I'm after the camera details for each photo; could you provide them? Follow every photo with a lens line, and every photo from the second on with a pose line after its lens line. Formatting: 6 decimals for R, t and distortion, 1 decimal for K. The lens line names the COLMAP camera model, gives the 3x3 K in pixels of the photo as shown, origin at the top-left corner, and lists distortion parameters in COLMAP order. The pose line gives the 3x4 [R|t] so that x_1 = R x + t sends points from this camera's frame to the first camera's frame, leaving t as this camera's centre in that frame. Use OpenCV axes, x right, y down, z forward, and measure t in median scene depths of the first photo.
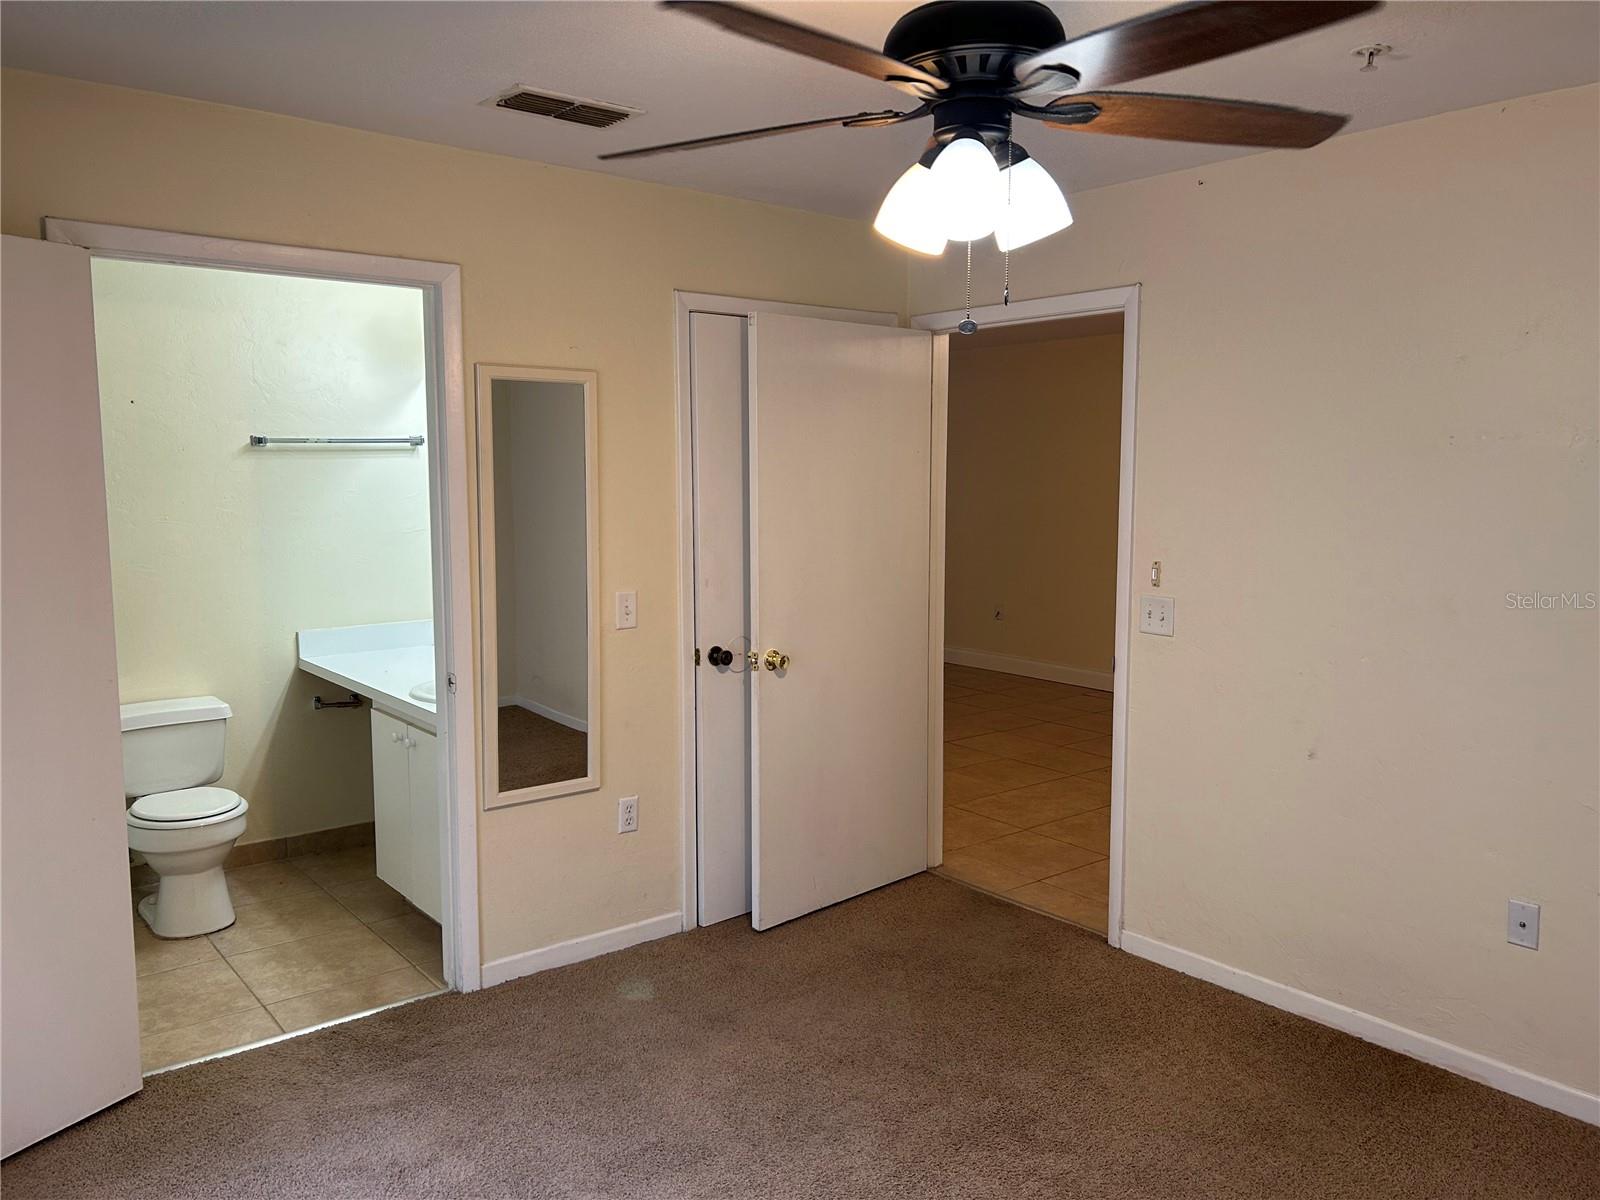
lens RADIAL K [[1214.6, 0, 786.8], [0, 1214.6, 597.8], [0, 0, 1]] dist [0.067932, -0.019256]
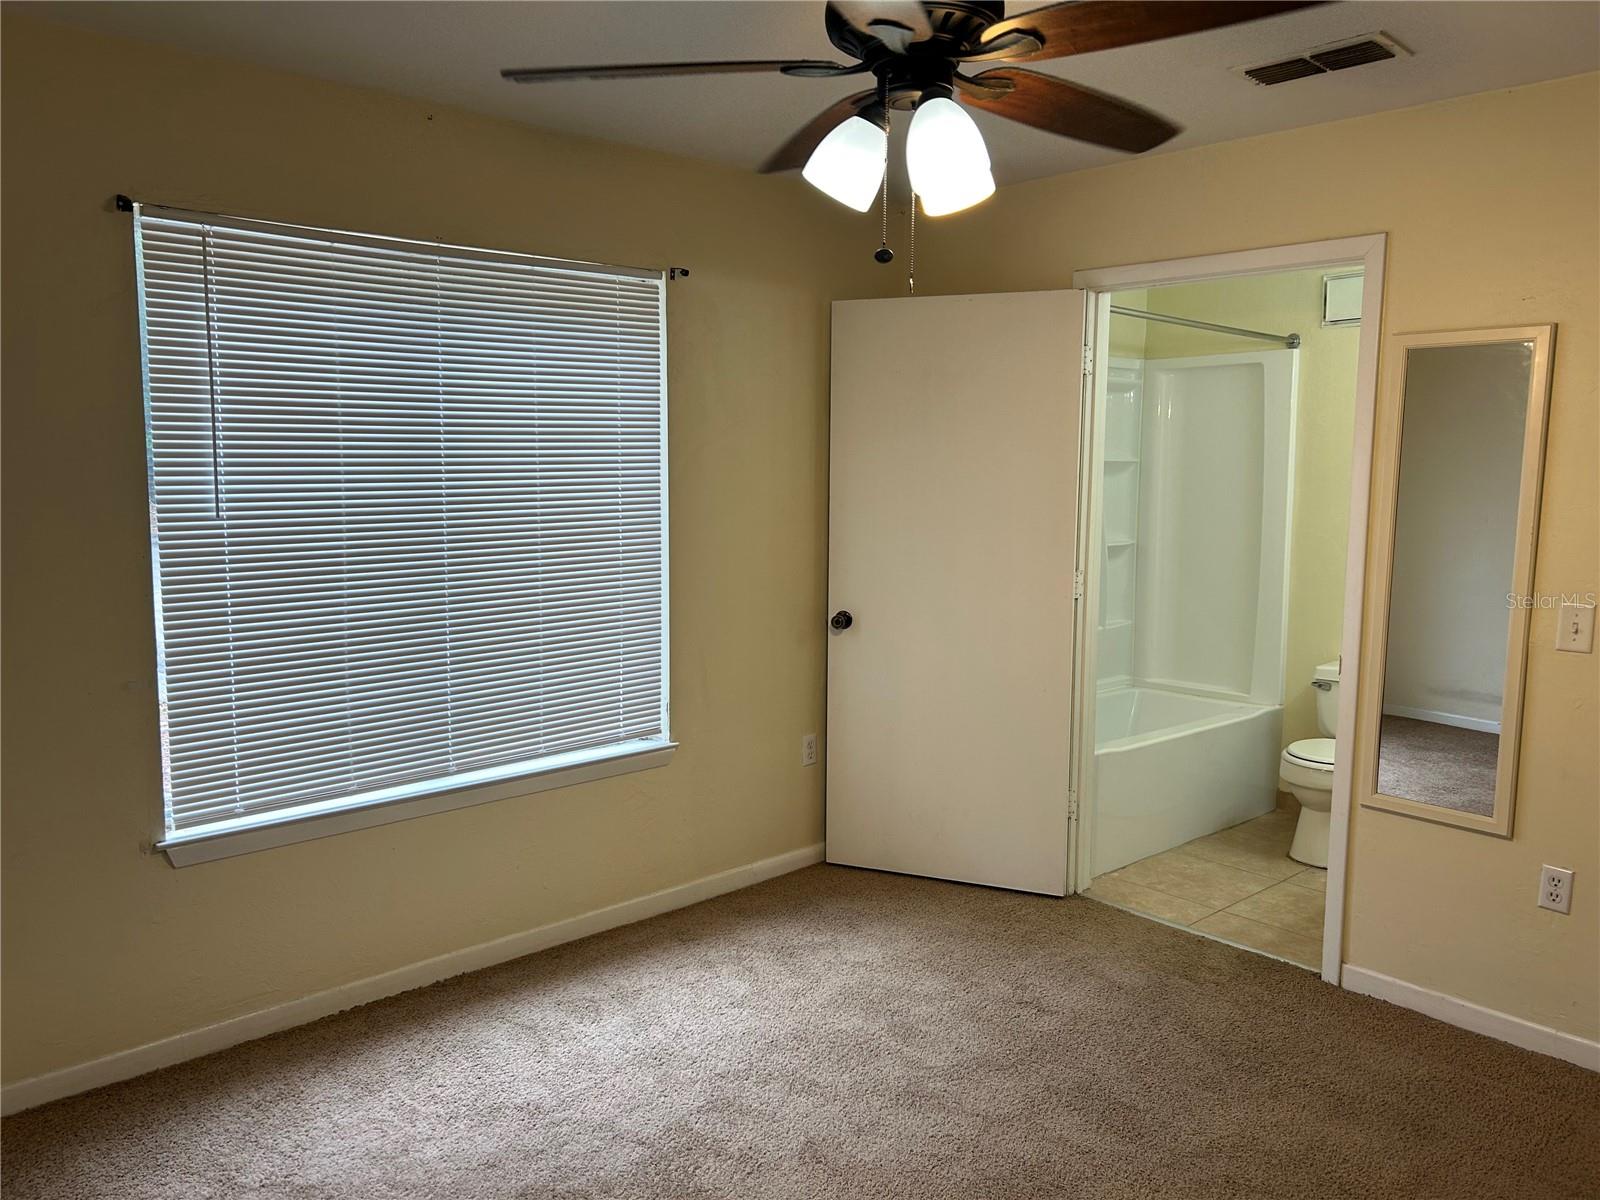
lens RADIAL K [[1214.6, 0, 794.7], [0, 1214.6, 612.8], [0, 0, 1]] dist [0.067932, -0.019256]
pose [[0.080622, 0.128130, -0.988475, 0.644377], [-0.114554, 0.986323, 0.118508, -0.038307], [0.990140, 0.103679, 0.094197, 0.454841]]
